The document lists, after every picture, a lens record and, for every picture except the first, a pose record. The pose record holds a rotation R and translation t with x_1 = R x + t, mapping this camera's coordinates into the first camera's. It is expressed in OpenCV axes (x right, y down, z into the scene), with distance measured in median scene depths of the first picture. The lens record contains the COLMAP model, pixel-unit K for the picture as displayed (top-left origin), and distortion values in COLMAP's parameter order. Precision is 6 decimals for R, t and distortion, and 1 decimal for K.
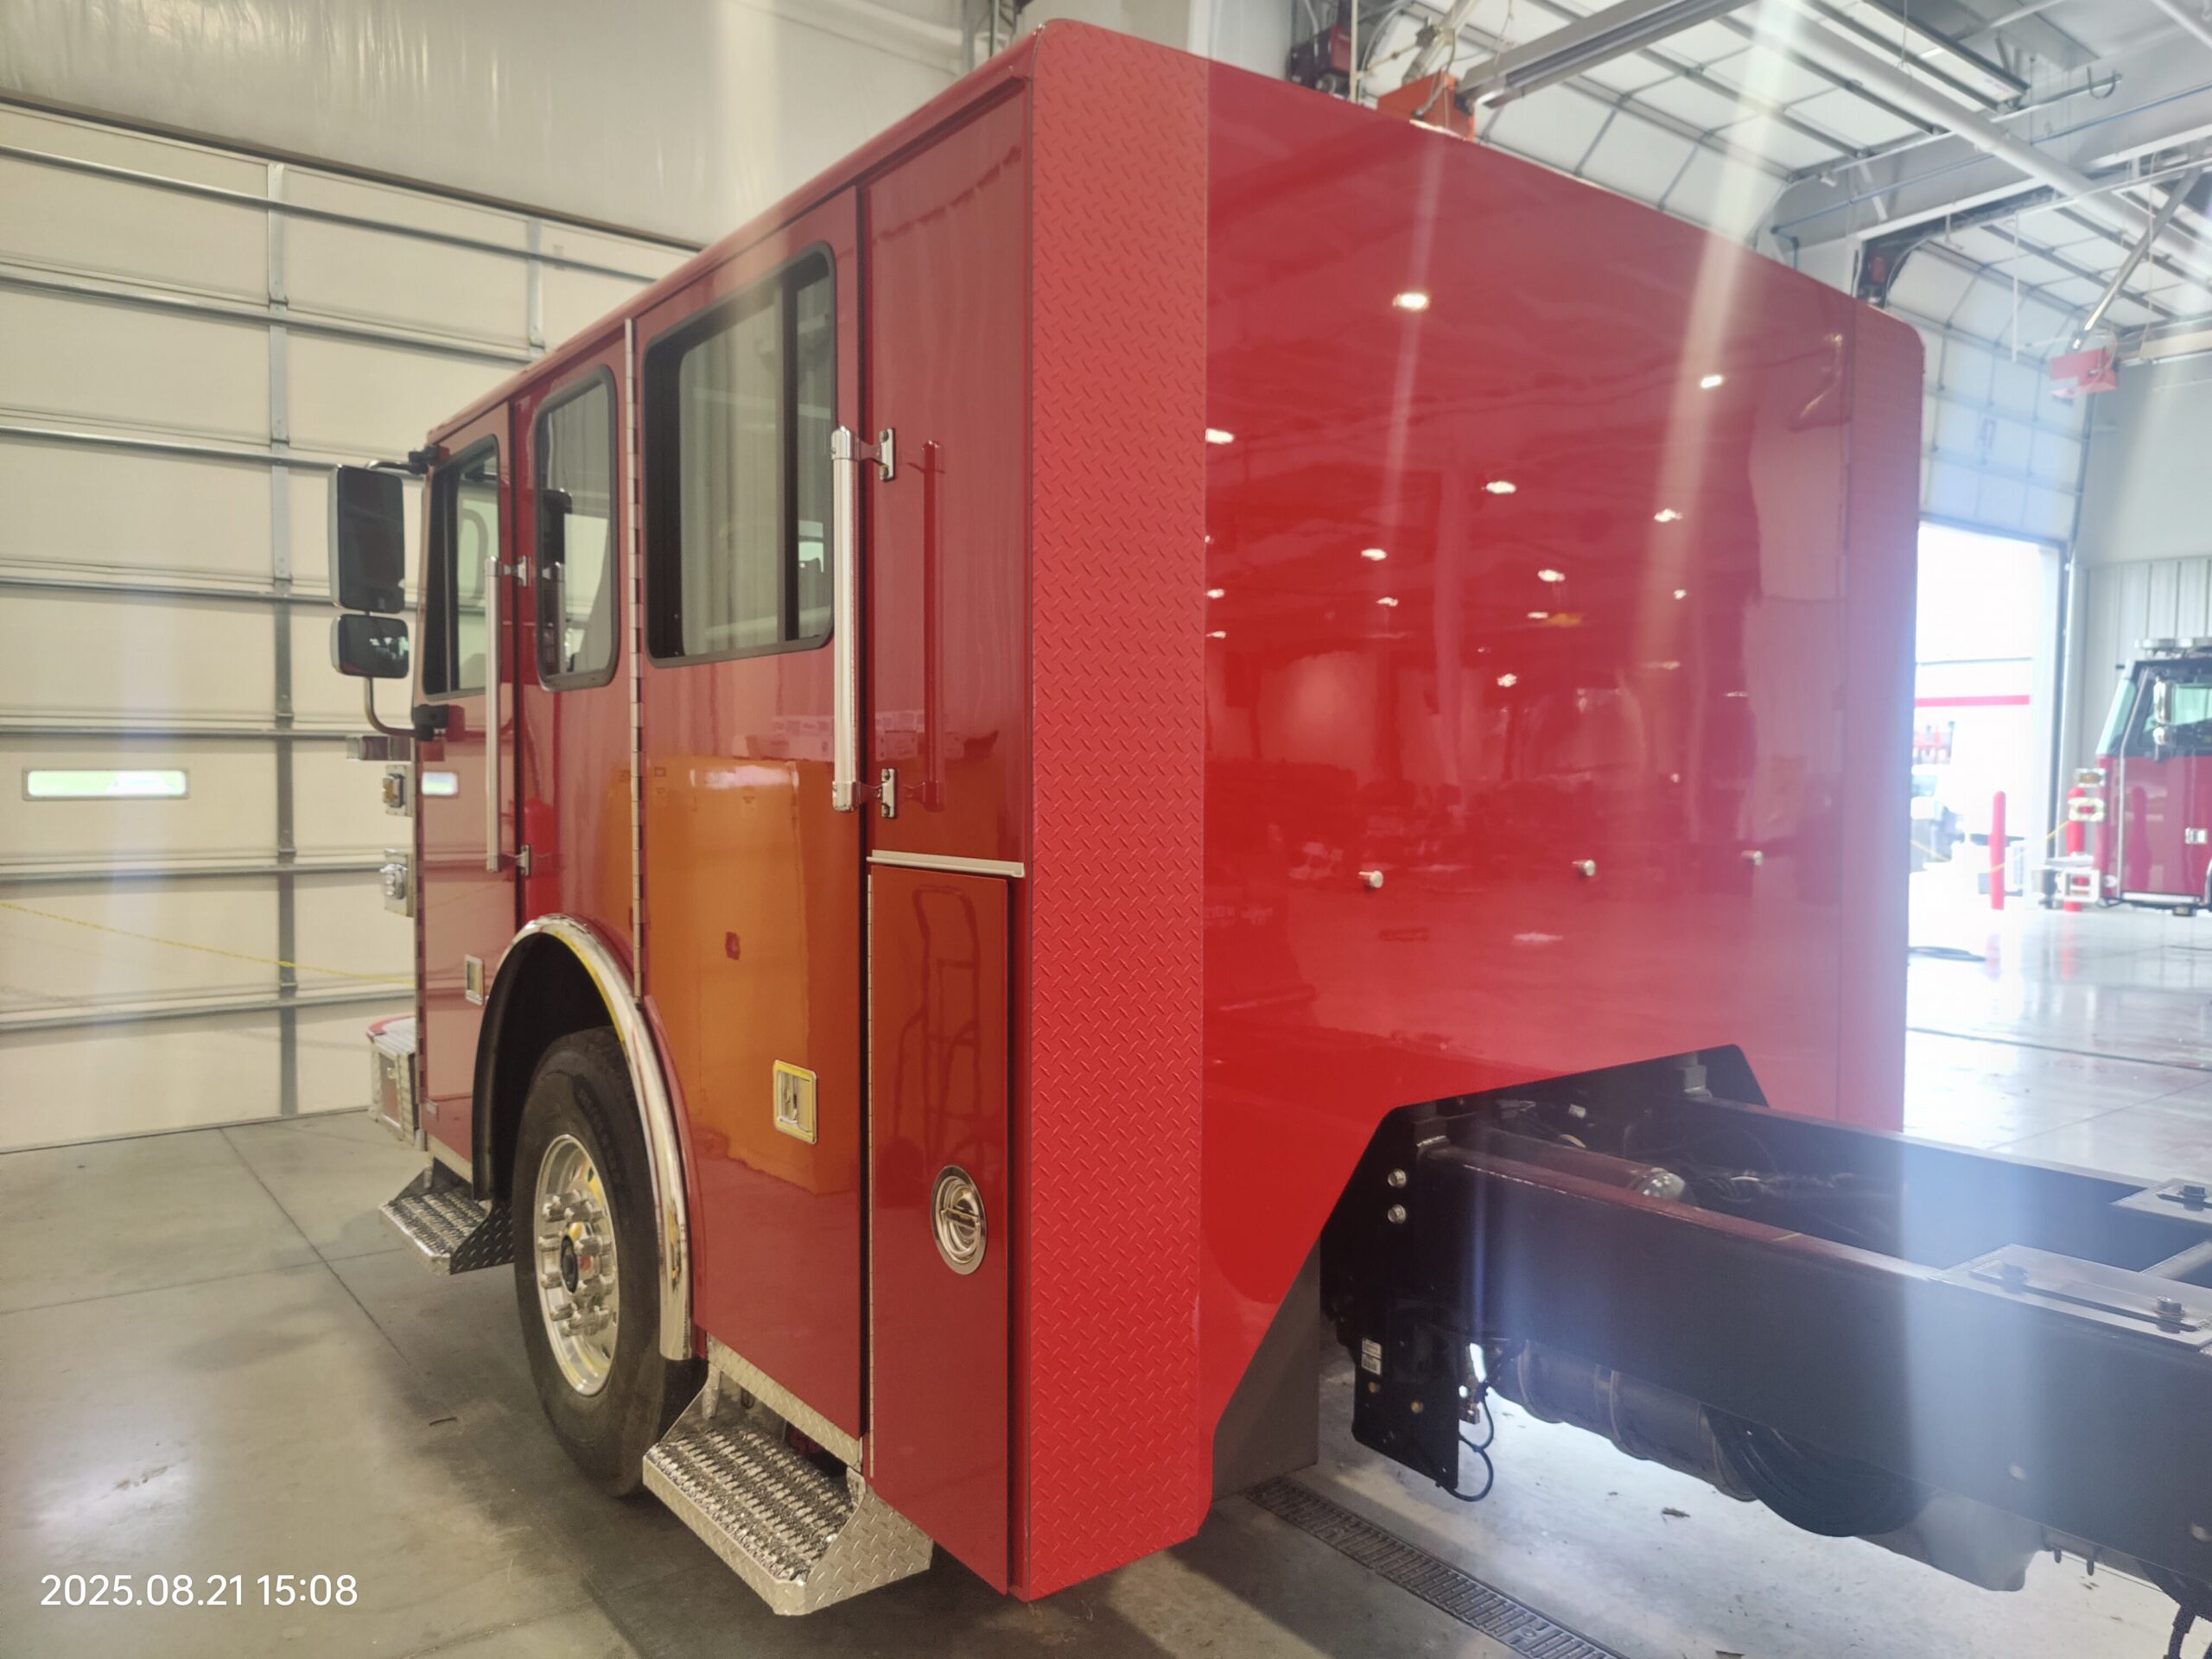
lens RADIAL K [[1538.6, 0, 1111.7], [0, 1538.6, 832.3], [0, 0, 1]] dist [0.046169, -0.055243]
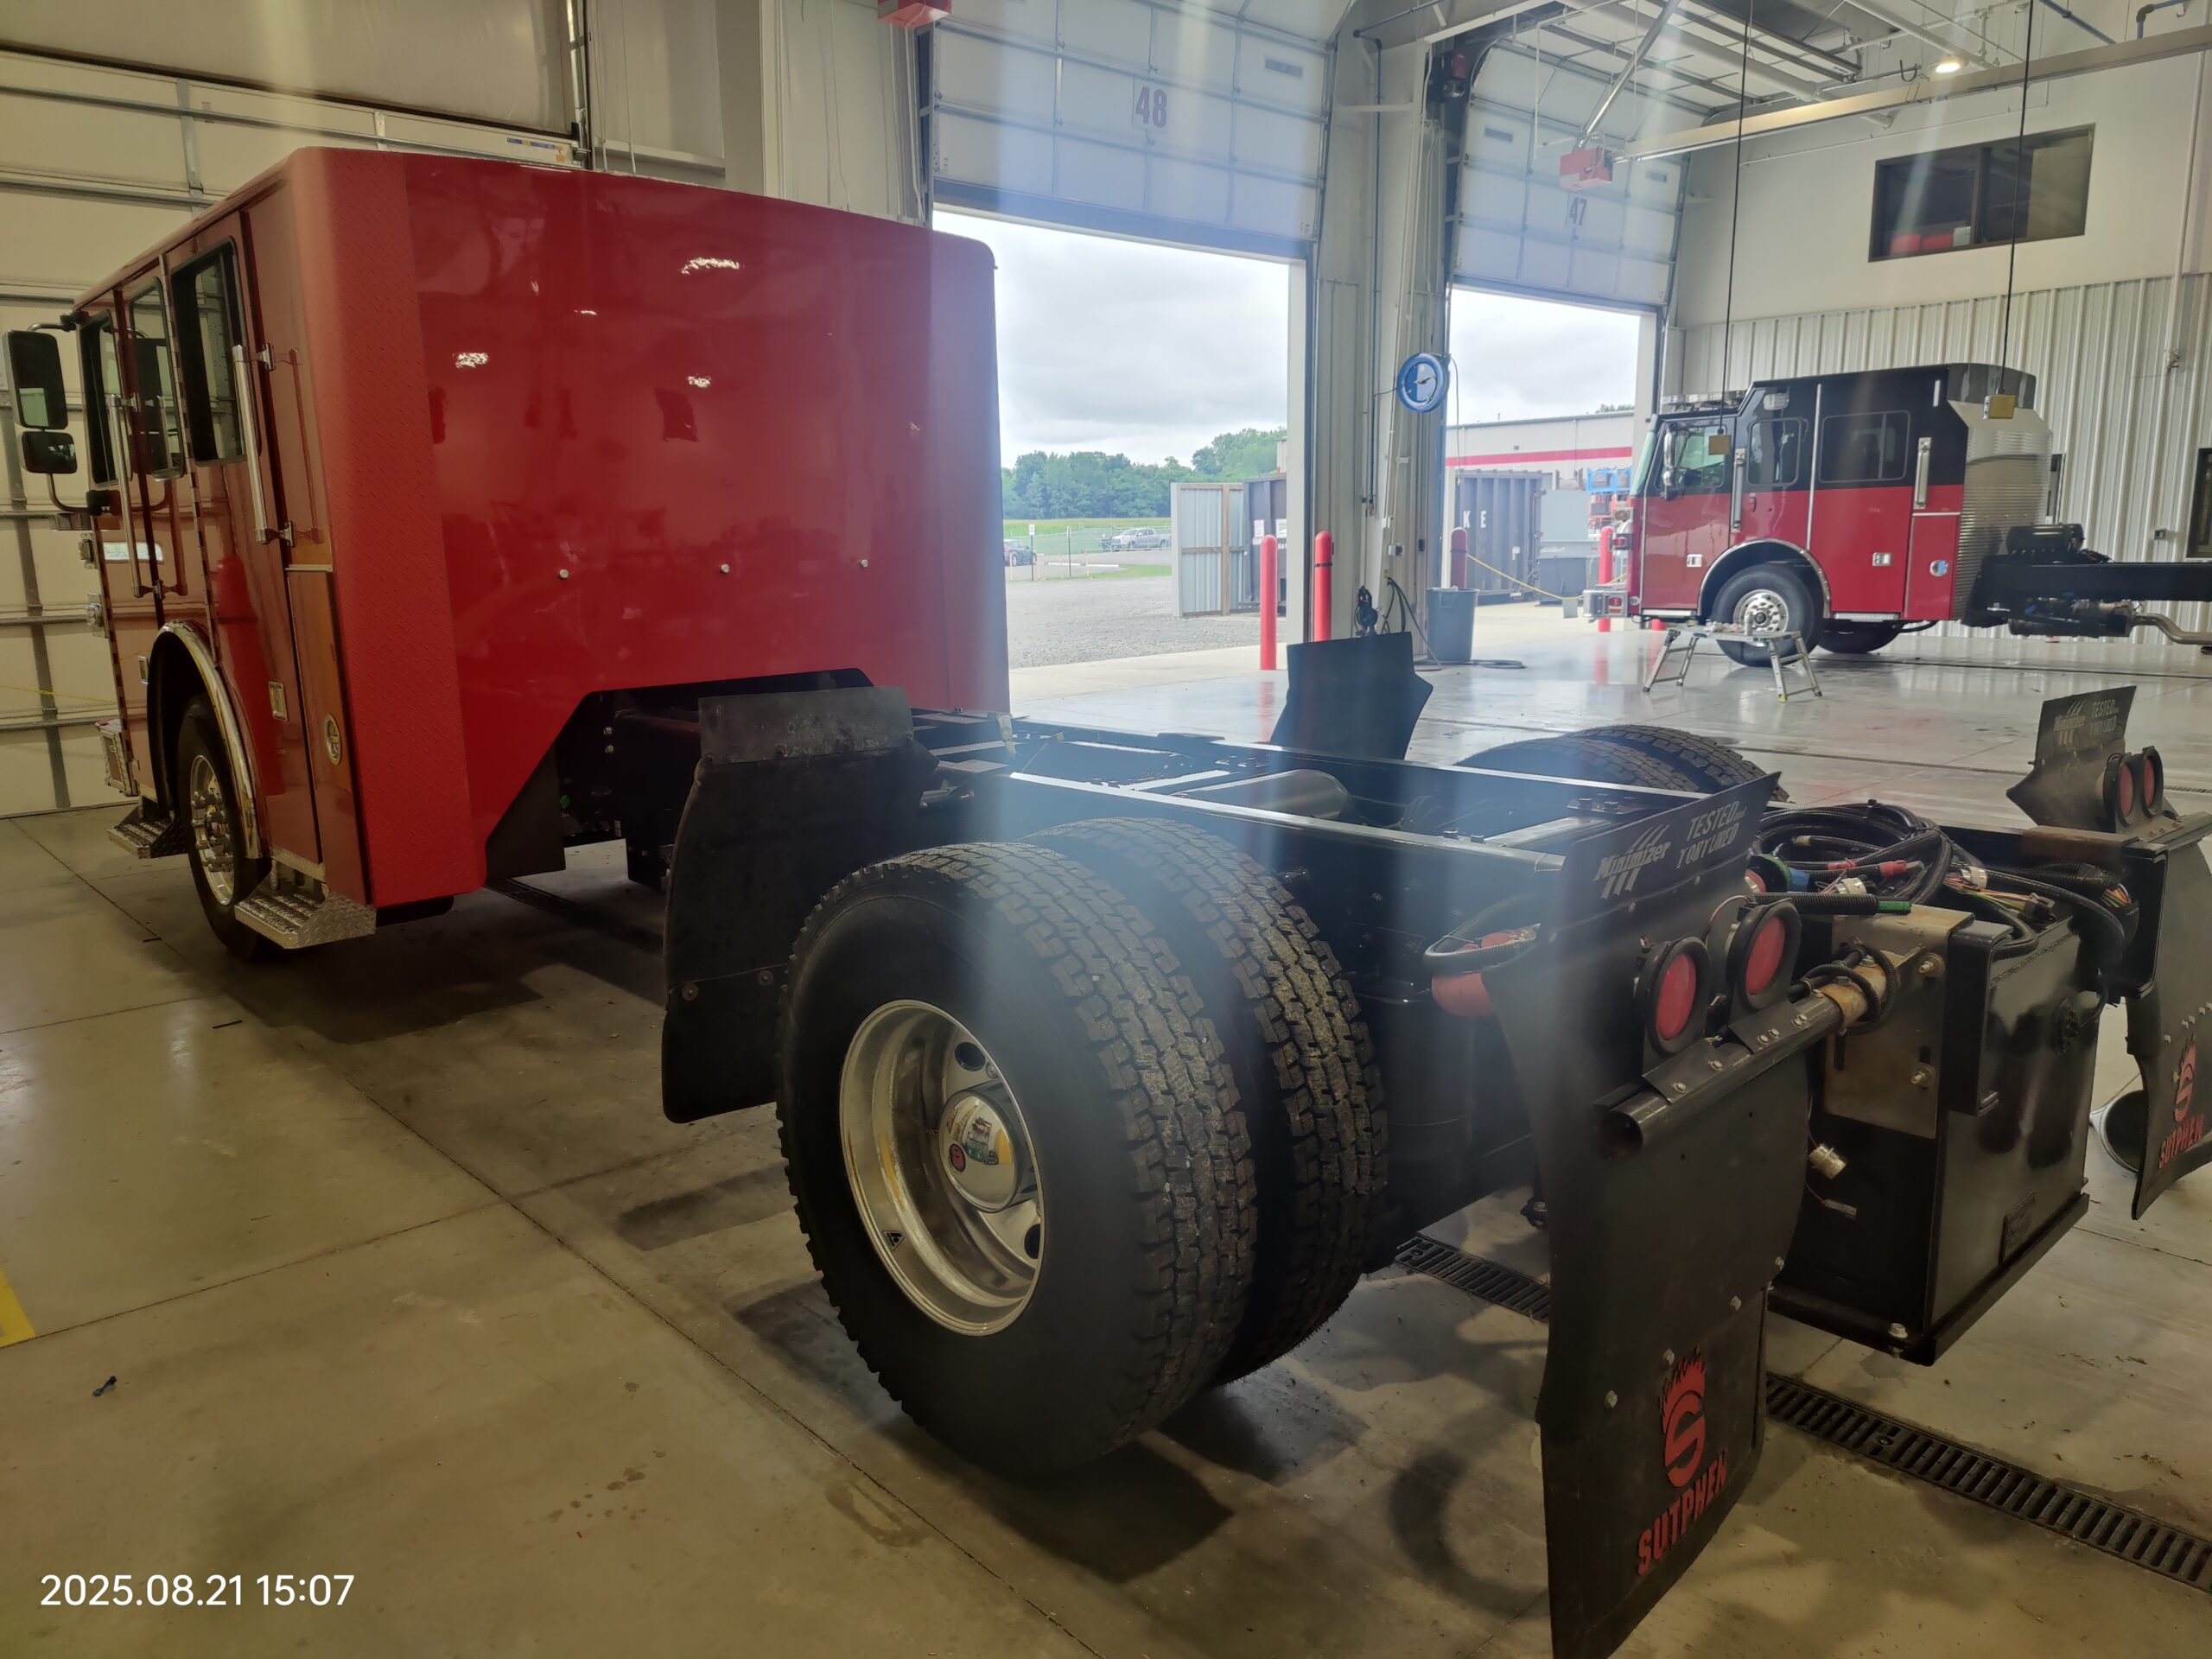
lens RADIAL K [[1538.6, 0, 1111.7], [0, 1538.6, 832.3], [0, 0, 1]] dist [0.046169, -0.055243]
pose [[0.996005, -0.042038, 0.078786, 0.261620], [0.029720, 0.988016, 0.151461, 0.029689], [-0.084209, -0.148514, 0.985318, -0.393558]]
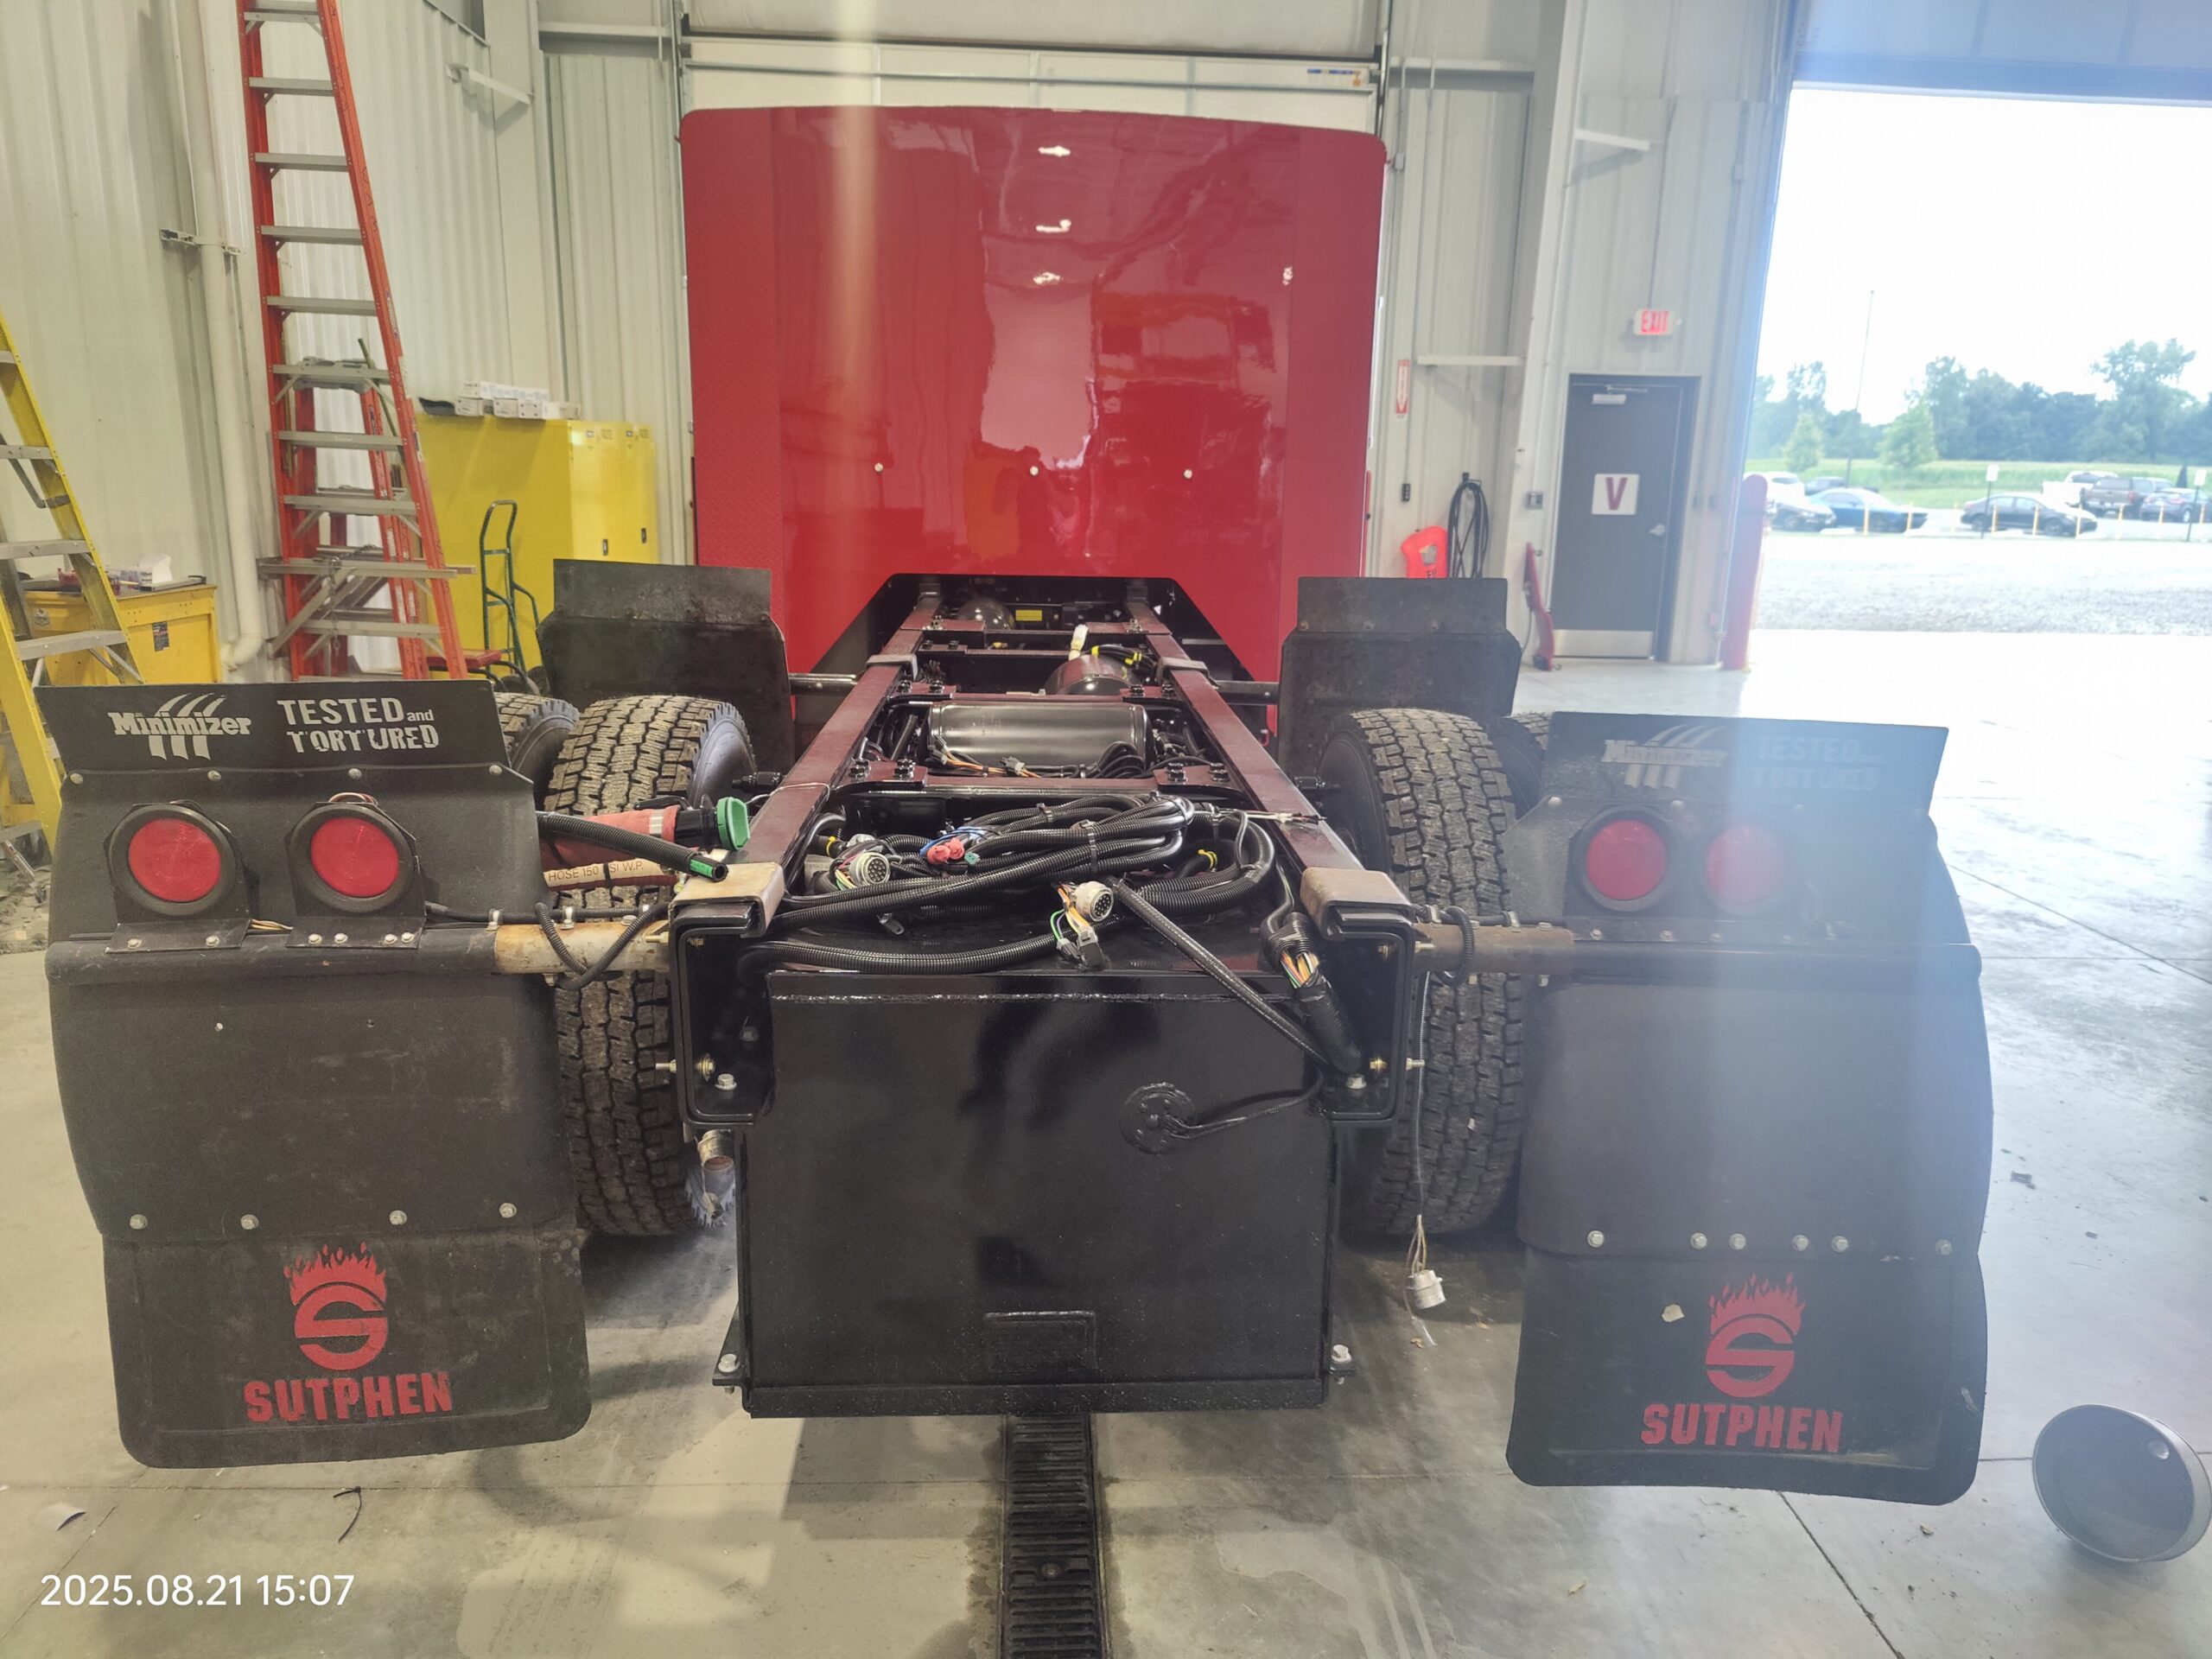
lens RADIAL K [[1538.6, 0, 1111.7], [0, 1538.6, 832.3], [0, 0, 1]] dist [0.046169, -0.055243]
pose [[0.819921, 0.146872, -0.553315, 0.664517], [-0.040980, 0.979108, 0.199168, 0.033647], [0.571008, -0.140627, 0.808810, -0.270656]]
